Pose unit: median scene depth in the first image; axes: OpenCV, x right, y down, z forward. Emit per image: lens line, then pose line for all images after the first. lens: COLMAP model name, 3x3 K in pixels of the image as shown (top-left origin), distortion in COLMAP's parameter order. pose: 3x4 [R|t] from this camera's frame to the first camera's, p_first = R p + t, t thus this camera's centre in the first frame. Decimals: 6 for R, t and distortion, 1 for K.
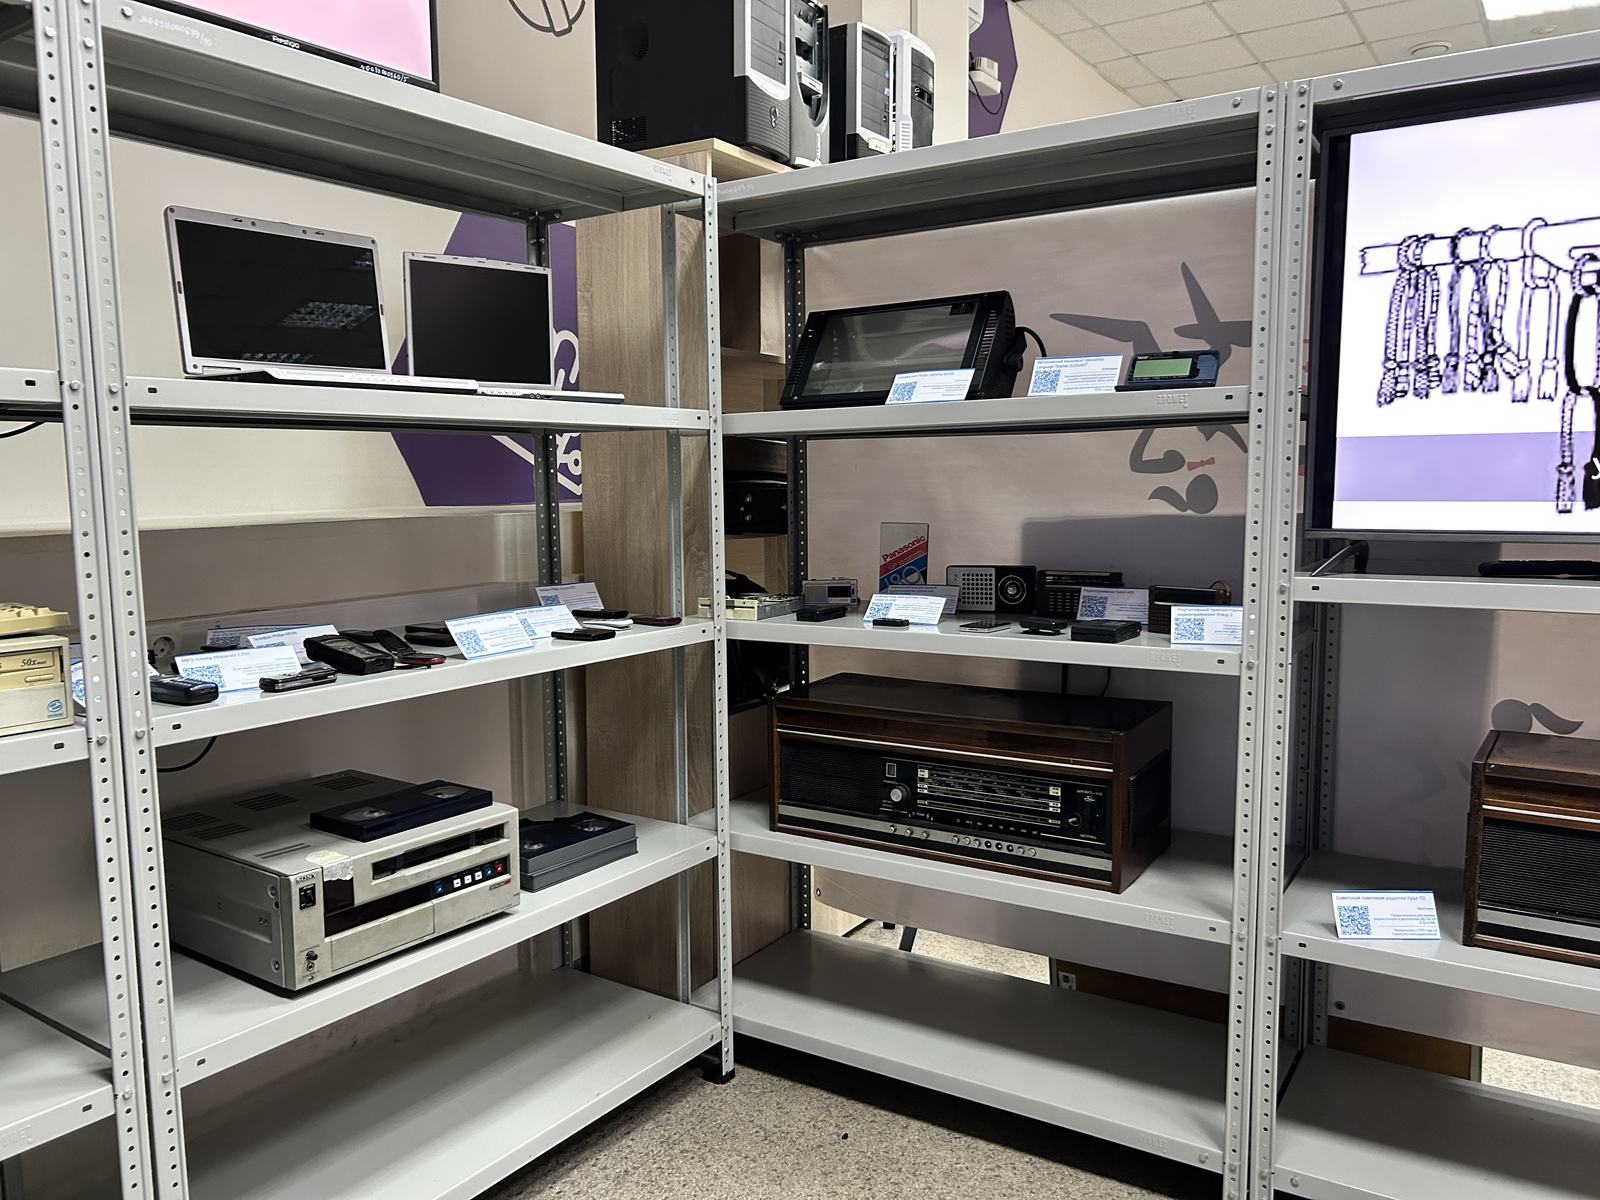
lens RADIAL K [[1199.7, 0, 787.1], [0, 1199.7, 612.0], [0, 0, 1]] dist [0.042523, -0.048653]
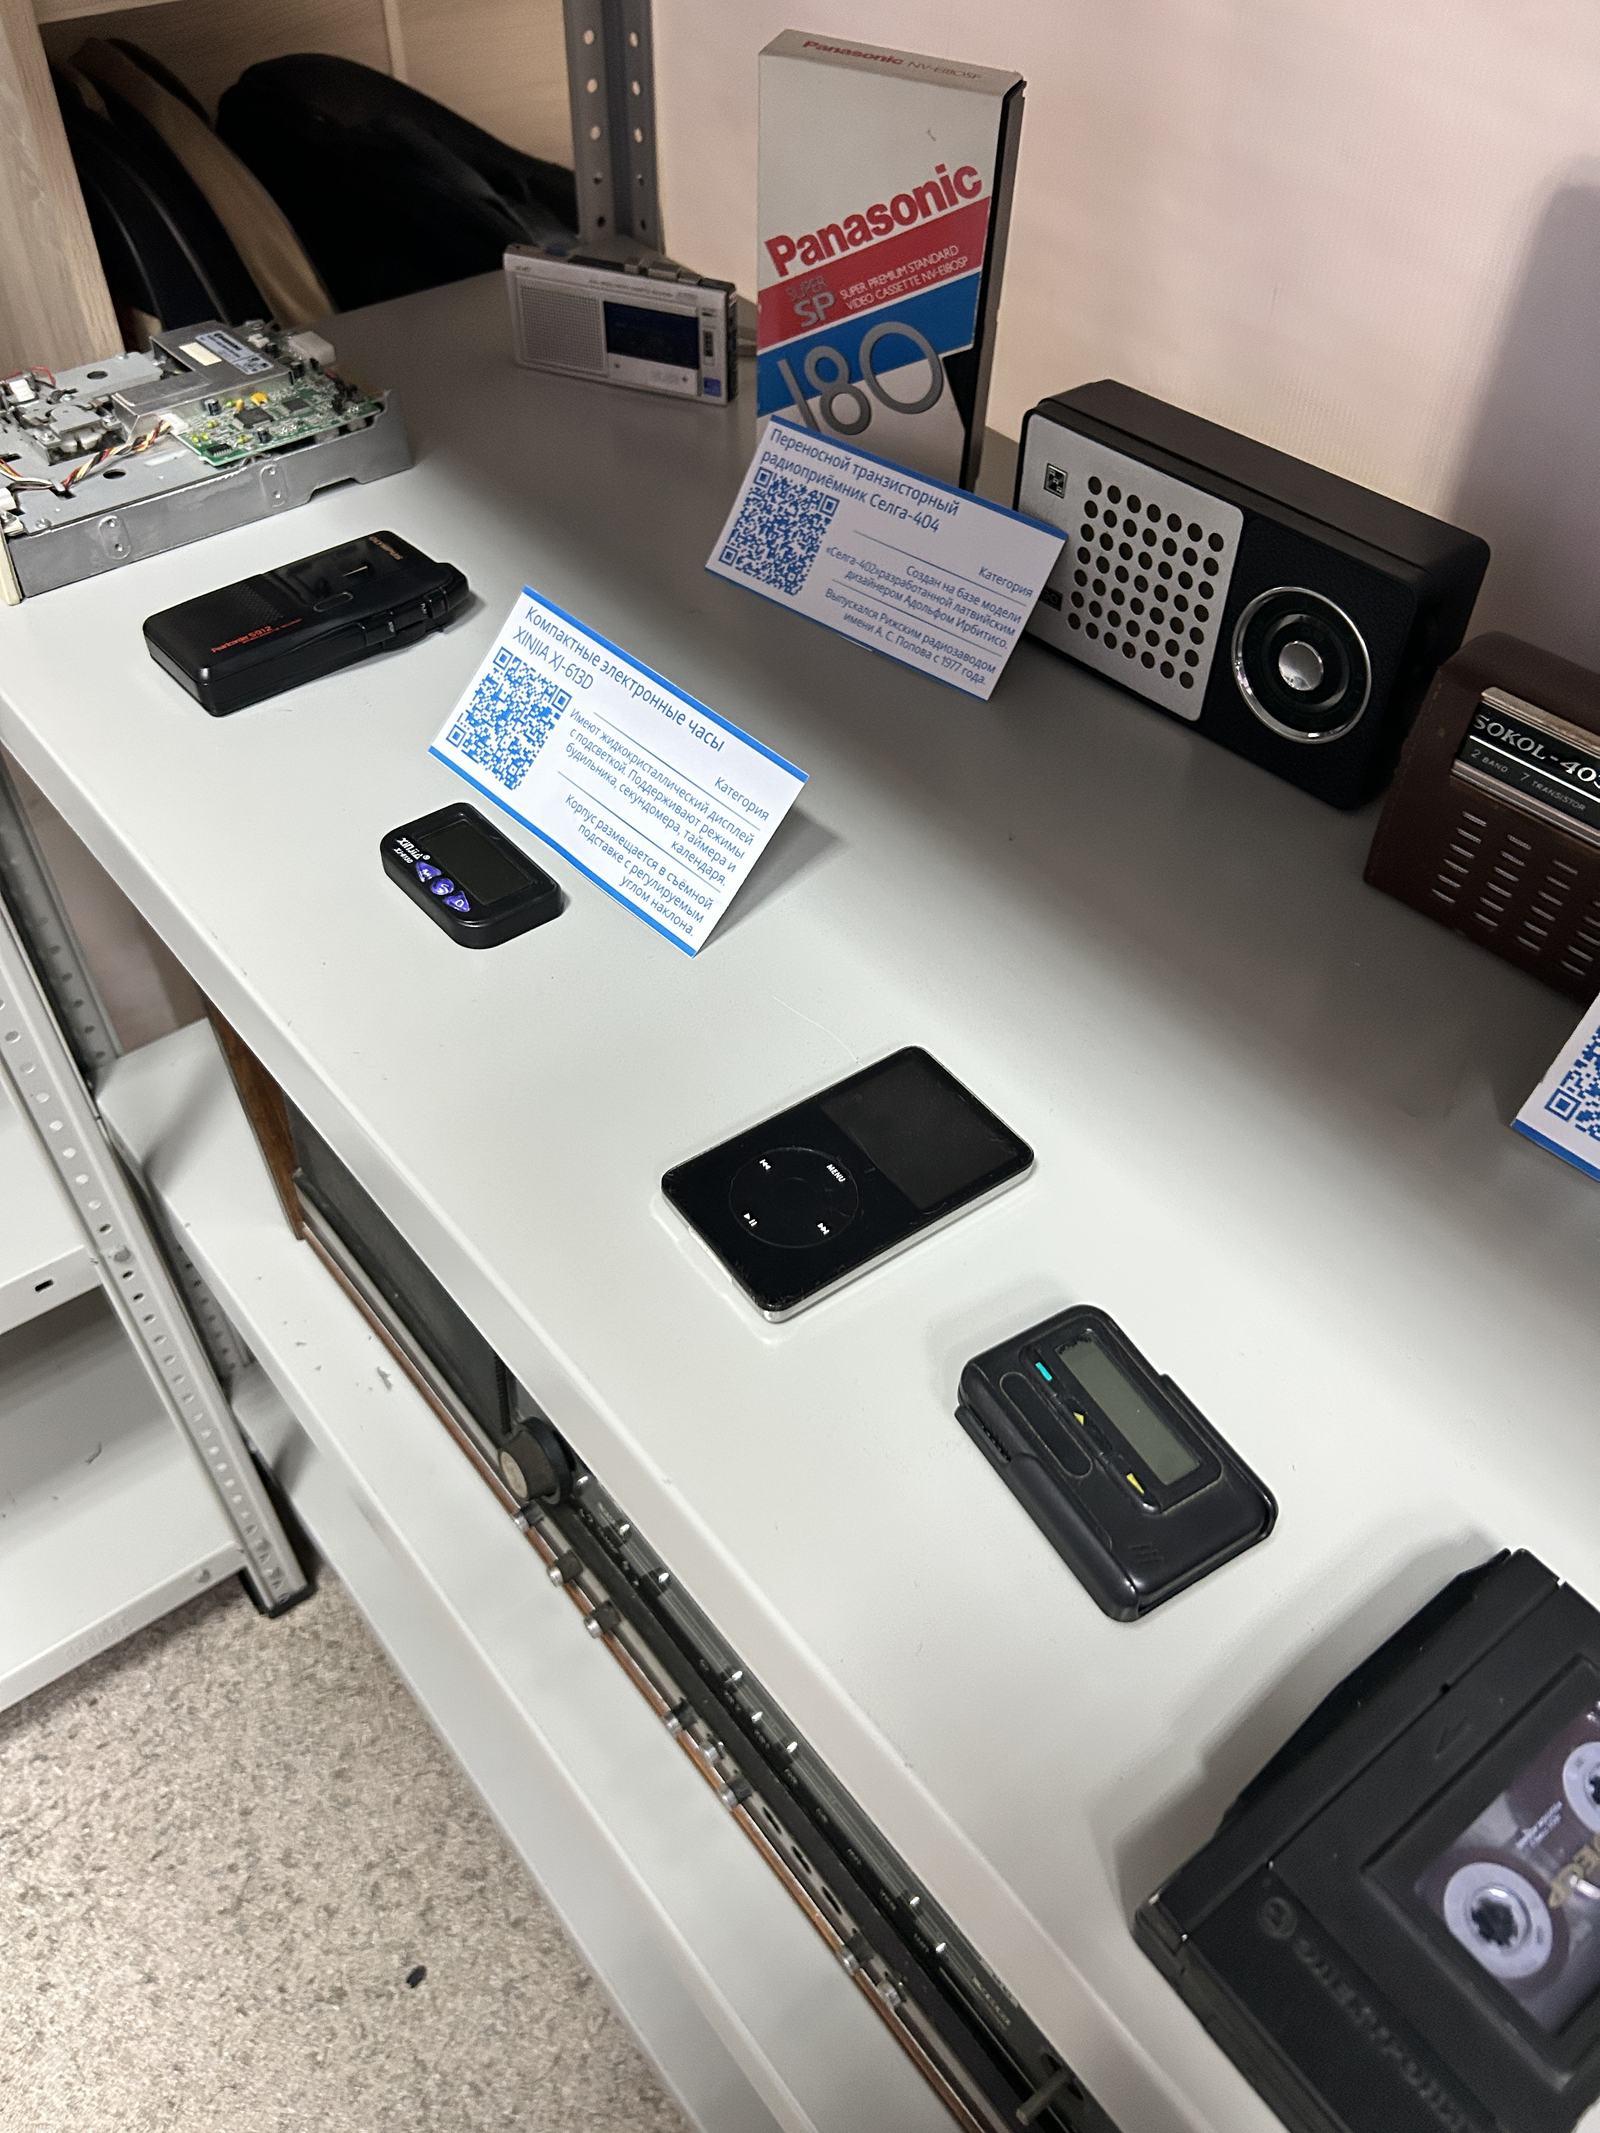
lens RADIAL K [[1599.4, 0, 801.8], [0, 1599.4, 1069.4], [0, 0, 1]] dist [0.042523, -0.048653]
pose [[0.953394, 0.242808, -0.179121, 0.186579], [-0.066329, 0.747785, 0.660619, -0.135971], [0.294348, -0.617949, 0.729039, 0.821087]]
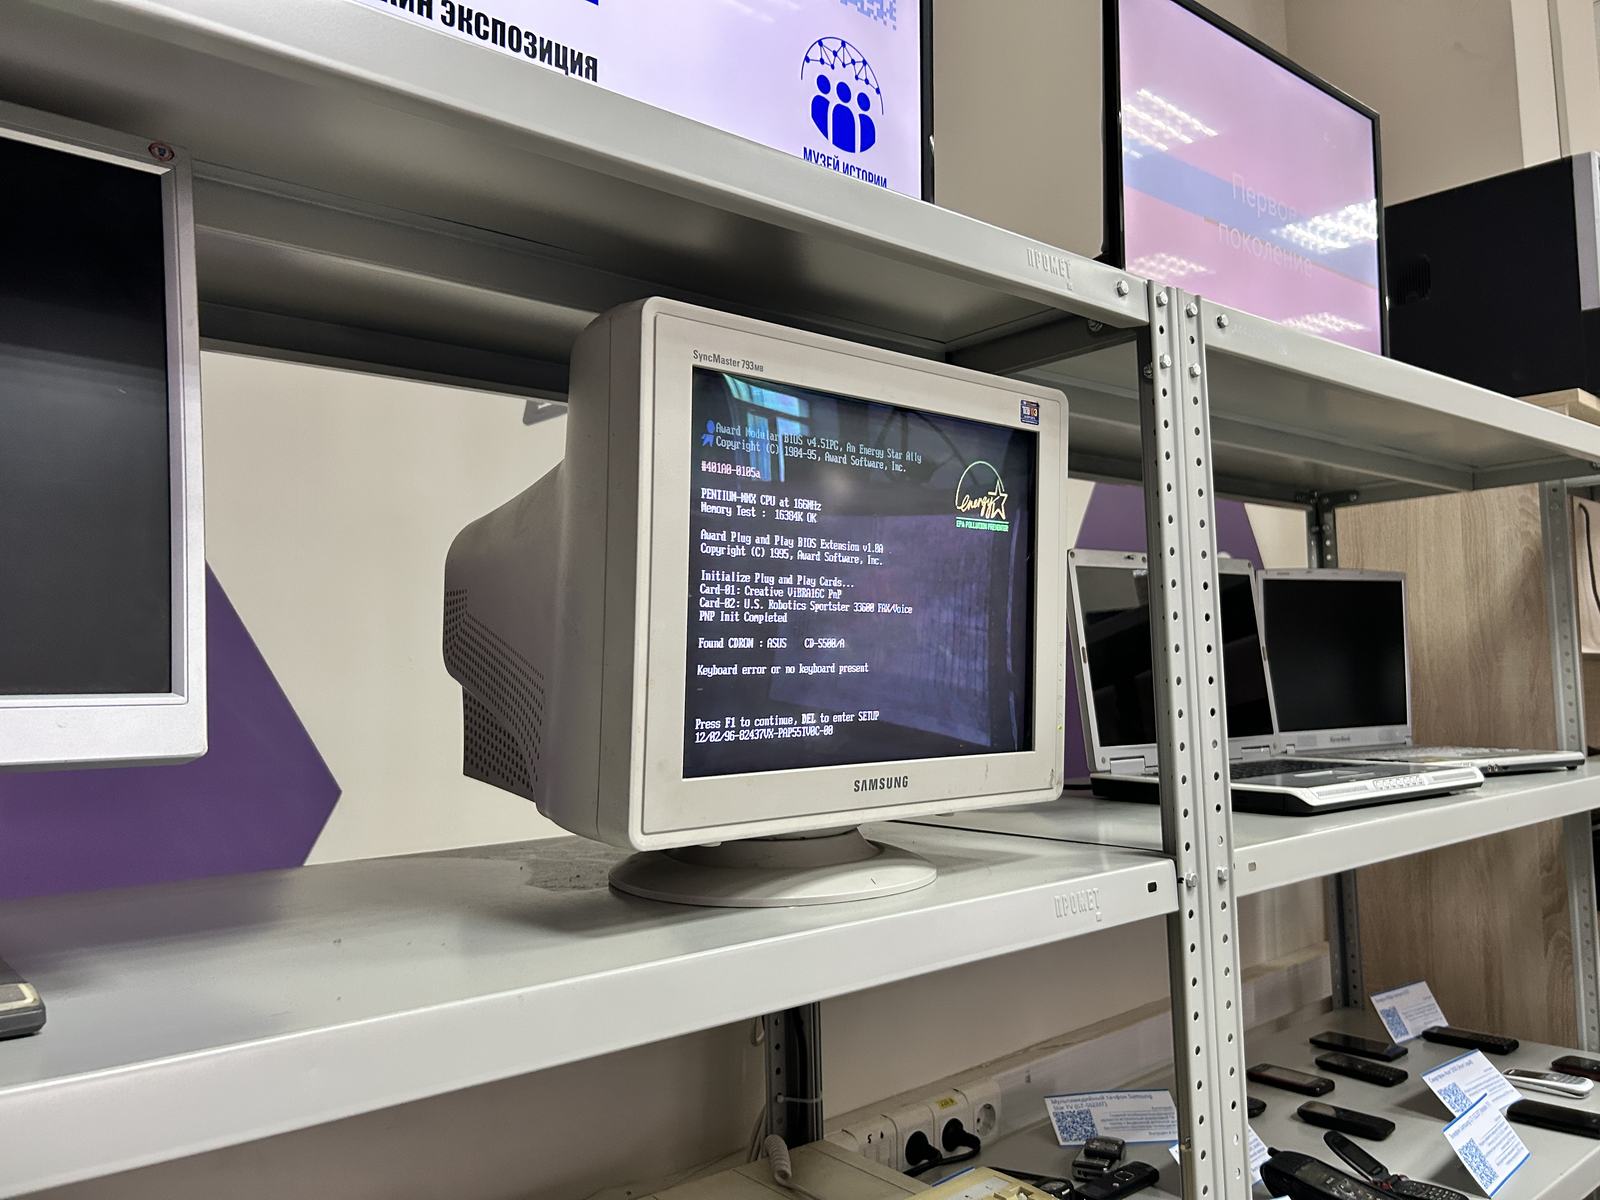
lens RADIAL K [[1199.7, 0, 790.5], [0, 1199.7, 590.9], [0, 0, 1]] dist [0.042523, -0.048653]
pose [[0.962478, -0.033883, -0.269237, -0.369800], [-0.017364, 0.982451, -0.185713, -0.129271], [0.270805, 0.183419, 0.944998, 0.188038]]
